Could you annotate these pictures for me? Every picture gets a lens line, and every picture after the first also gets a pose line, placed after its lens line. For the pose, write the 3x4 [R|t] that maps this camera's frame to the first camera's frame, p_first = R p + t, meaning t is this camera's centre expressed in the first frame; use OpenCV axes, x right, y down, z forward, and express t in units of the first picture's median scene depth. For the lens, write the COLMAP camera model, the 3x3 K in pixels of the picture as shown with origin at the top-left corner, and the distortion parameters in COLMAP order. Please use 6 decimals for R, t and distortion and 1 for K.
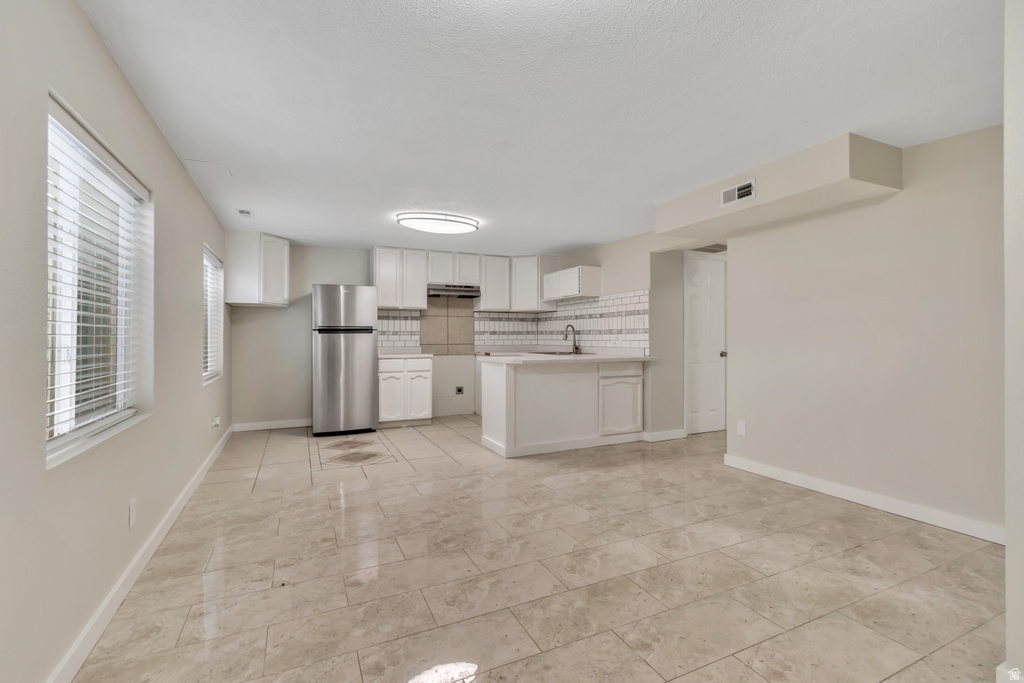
lens RADIAL K [[457.1, 0, 512.1], [0, 457.1, 334.5], [0, 0, 1]] dist [0.003593, -0.000753]
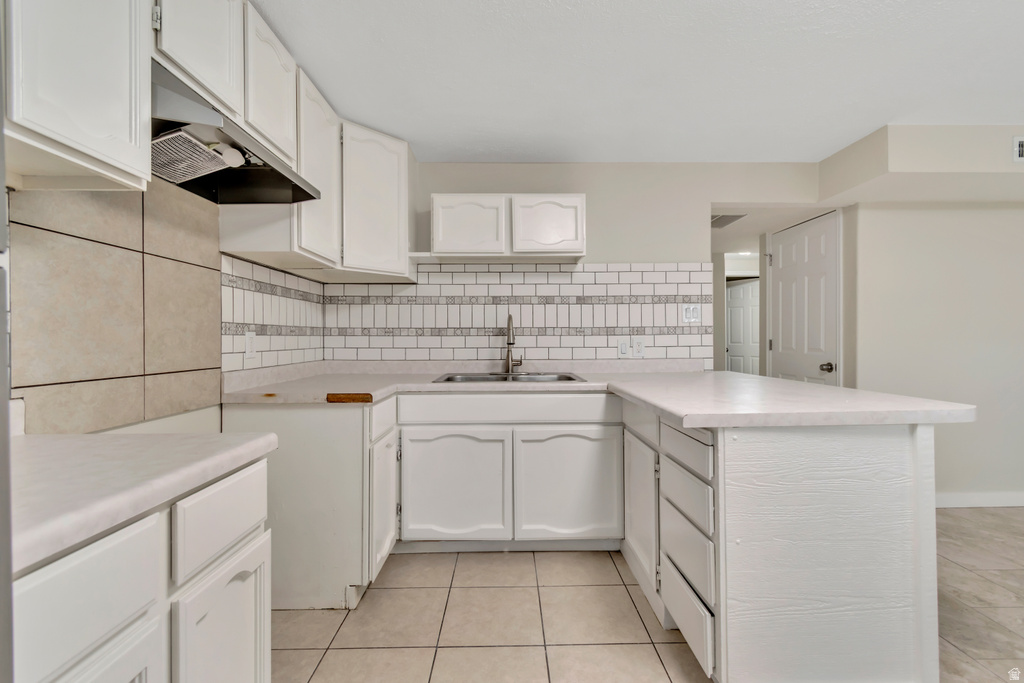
lens RADIAL K [[457.1, 0, 516.1], [0, 457.1, 339.9], [0, 0, 1]] dist [0.003593, -0.000753]
pose [[0.405255, -0.000920, 0.914203, -0.365582], [-0.000976, 0.999998, 0.001439, 0.004499], [-0.914203, -0.001476, 0.405254, 0.980775]]
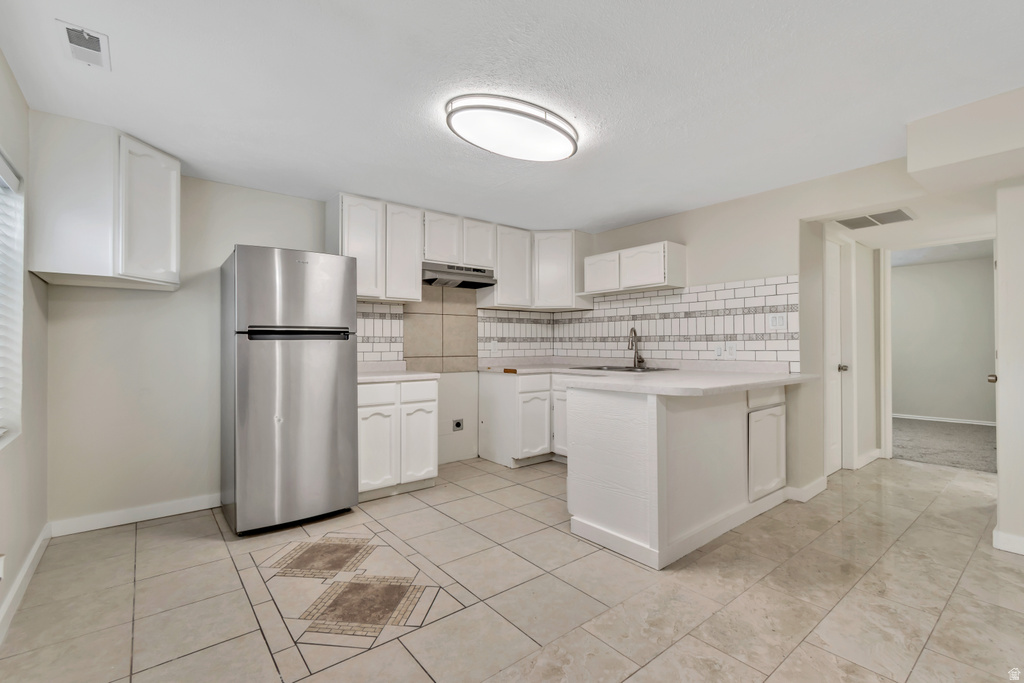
lens RADIAL K [[457.1, 0, 511.0], [0, 457.1, 340.3], [0, 0, 1]] dist [0.003593, -0.000753]
pose [[0.971436, 0.001327, 0.237297, -0.268230], [-0.000053, 0.999986, -0.005375, 0.001848], [-0.237301, 0.005209, 0.971422, 0.442296]]
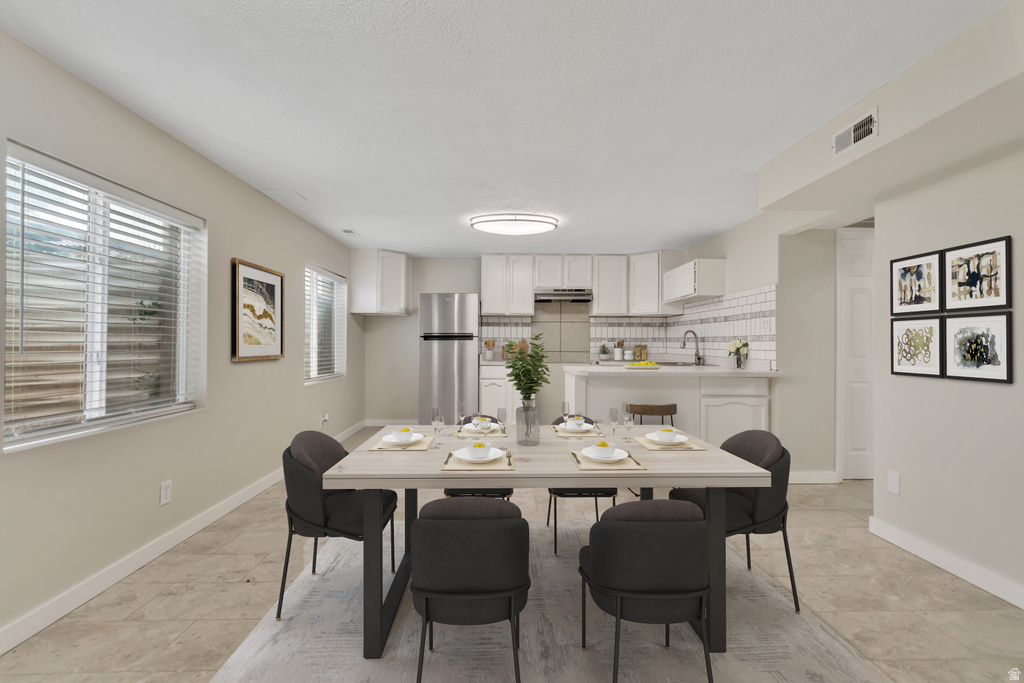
lens RADIAL K [[457.1, 0, 513.4], [0, 457.1, 340.6], [0, 0, 1]] dist [0.003593, -0.000753]
pose [[0.916173, 0.003538, -0.400767, 0.201116], [-0.003227, 0.999994, 0.001450, -0.003192], [0.400769, -0.000035, 0.916179, 0.119351]]
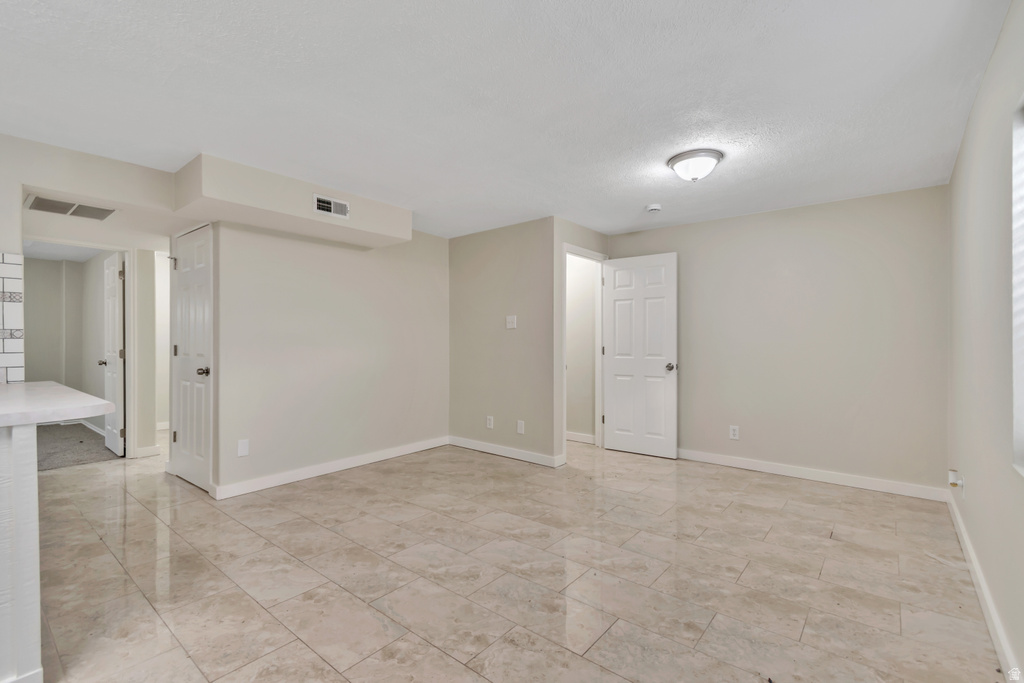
lens RADIAL K [[457.1, 0, 517.3], [0, 457.1, 342.9], [0, 0, 1]] dist [0.003593, -0.000753]
pose [[-0.436987, 0.003759, 0.899460, -0.415529], [-0.001888, 0.999985, -0.005097, 0.003782], [-0.899466, -0.003926, -0.436973, 0.712088]]
